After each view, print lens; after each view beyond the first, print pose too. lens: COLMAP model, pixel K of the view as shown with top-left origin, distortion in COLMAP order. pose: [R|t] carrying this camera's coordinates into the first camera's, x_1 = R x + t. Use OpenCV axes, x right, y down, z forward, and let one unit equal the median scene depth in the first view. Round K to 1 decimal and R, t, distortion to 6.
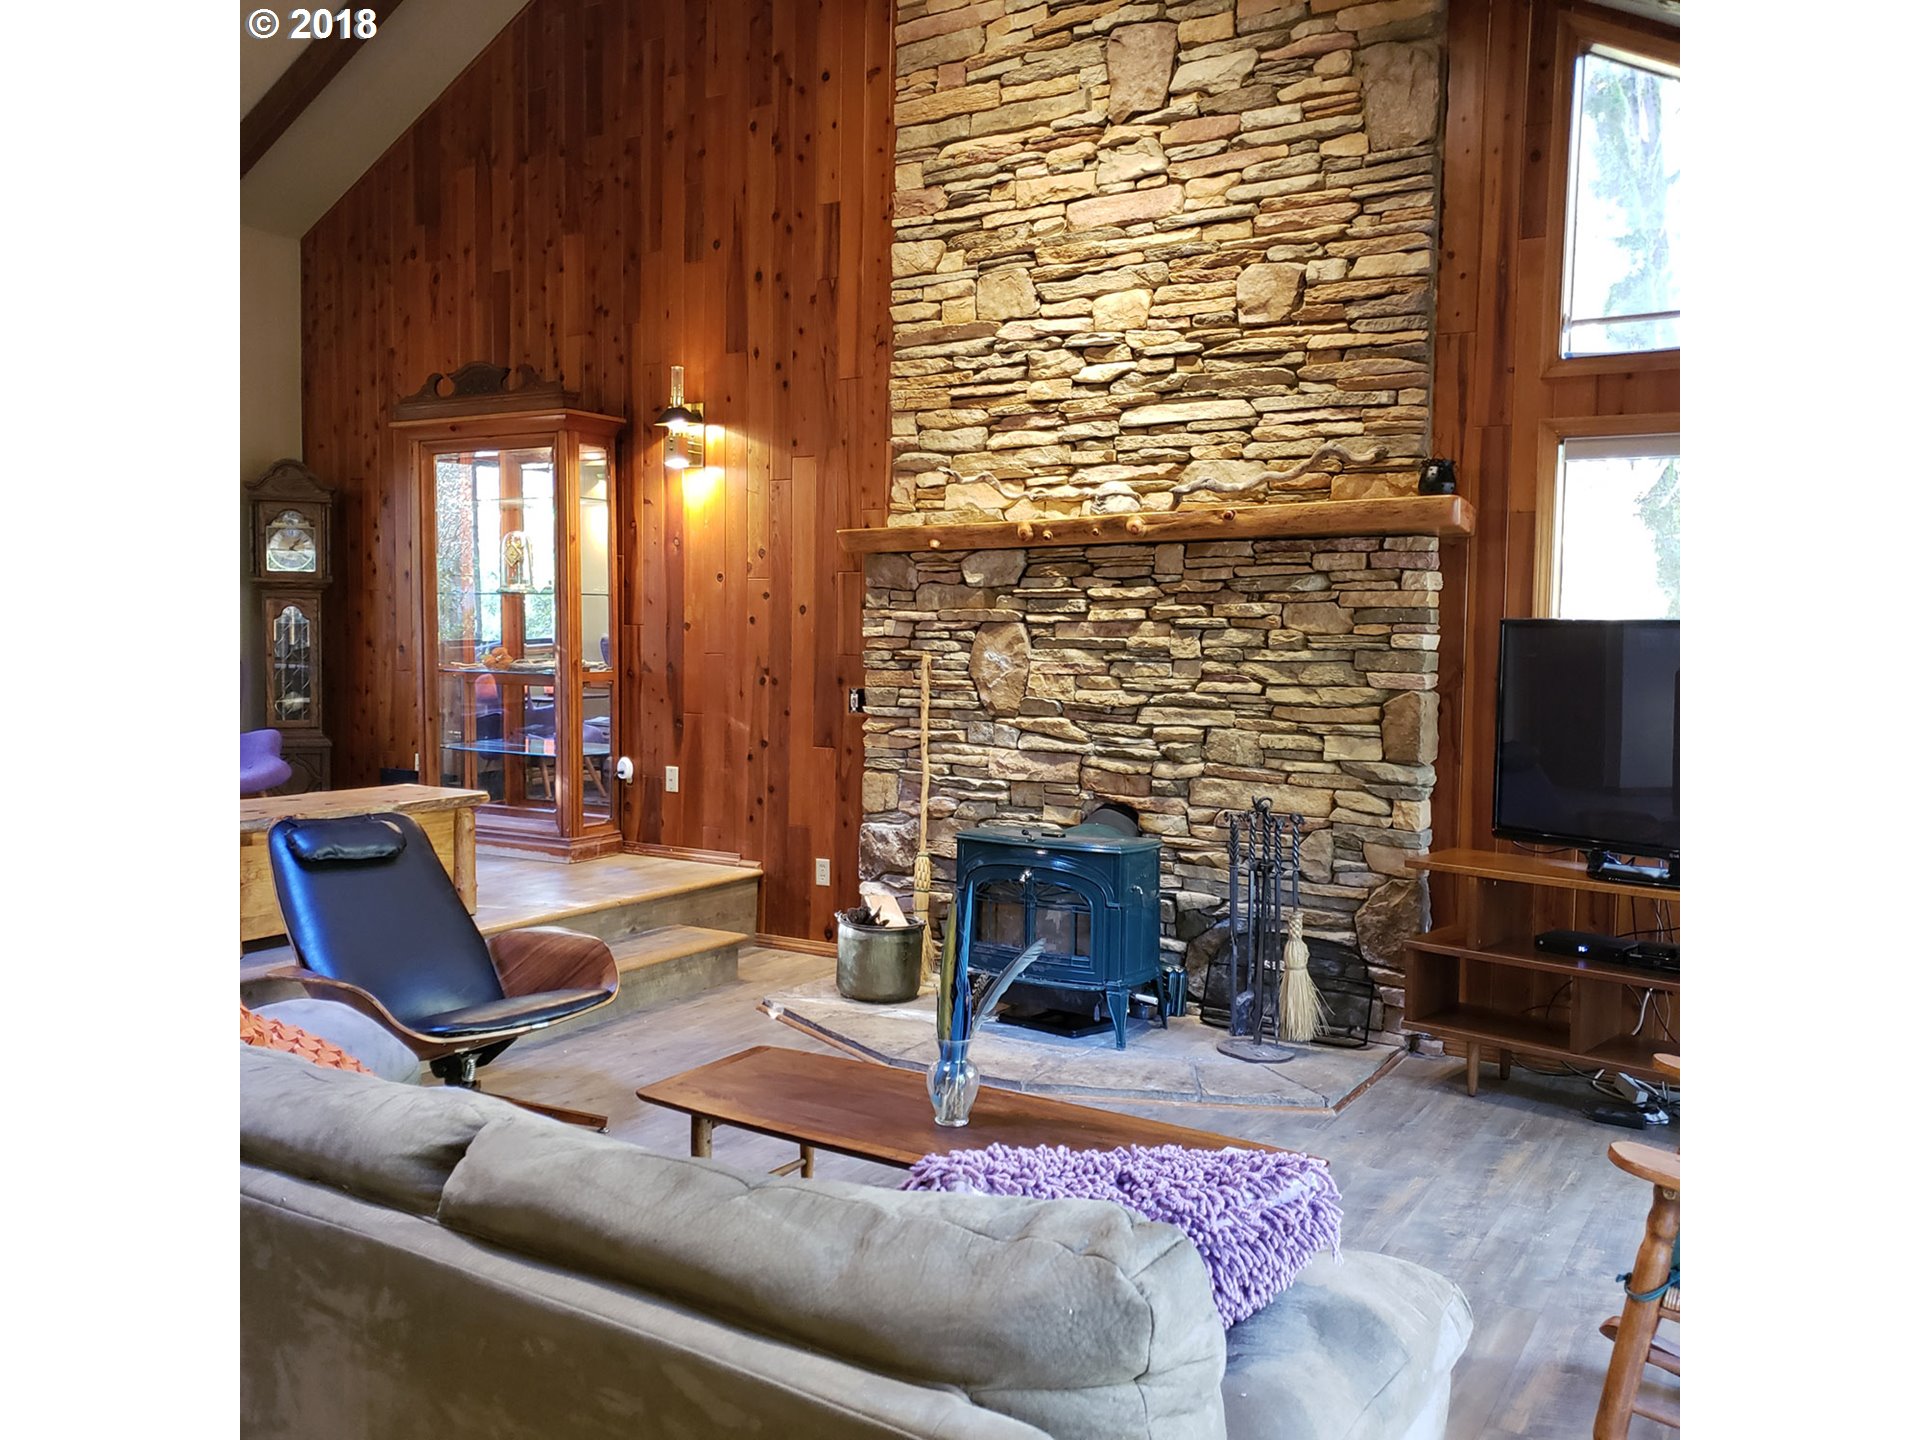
lens RADIAL K [[1479.2, 0, 950.1], [0, 1479.2, 718.2], [0, 0, 1]] dist [0.056603, -0.136167]
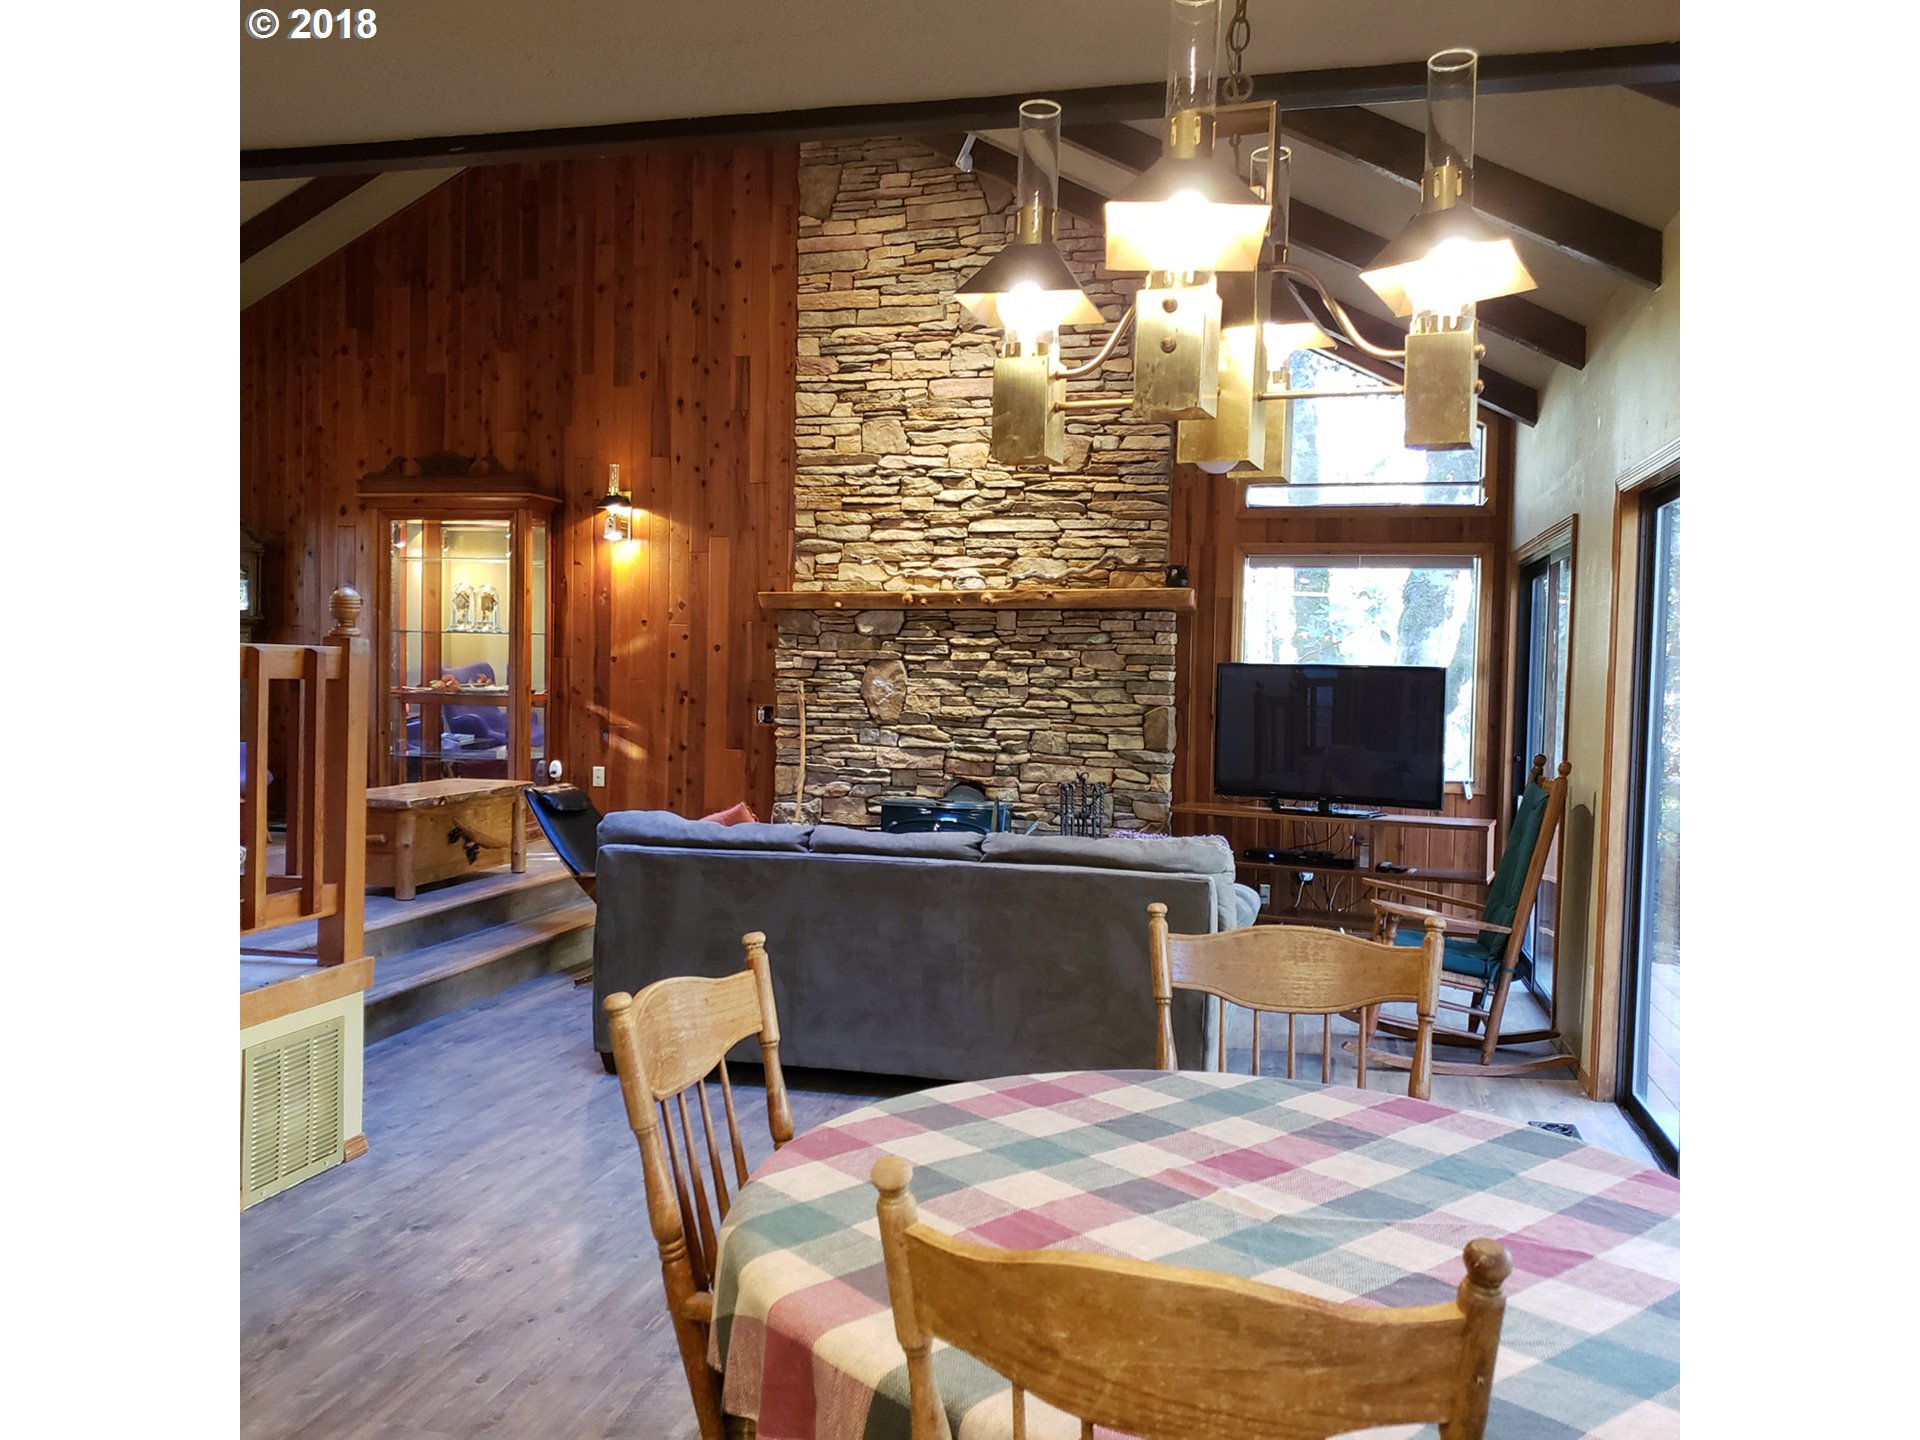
lens RADIAL K [[1479.2, 0, 953.3], [0, 1479.2, 731.4], [0, 0, 1]] dist [0.056603, -0.136167]
pose [[0.951375, -0.006730, 0.307962, -0.351161], [0.009313, 0.999933, -0.006920, 0.016097], [-0.307894, 0.009451, 0.951374, -0.409173]]
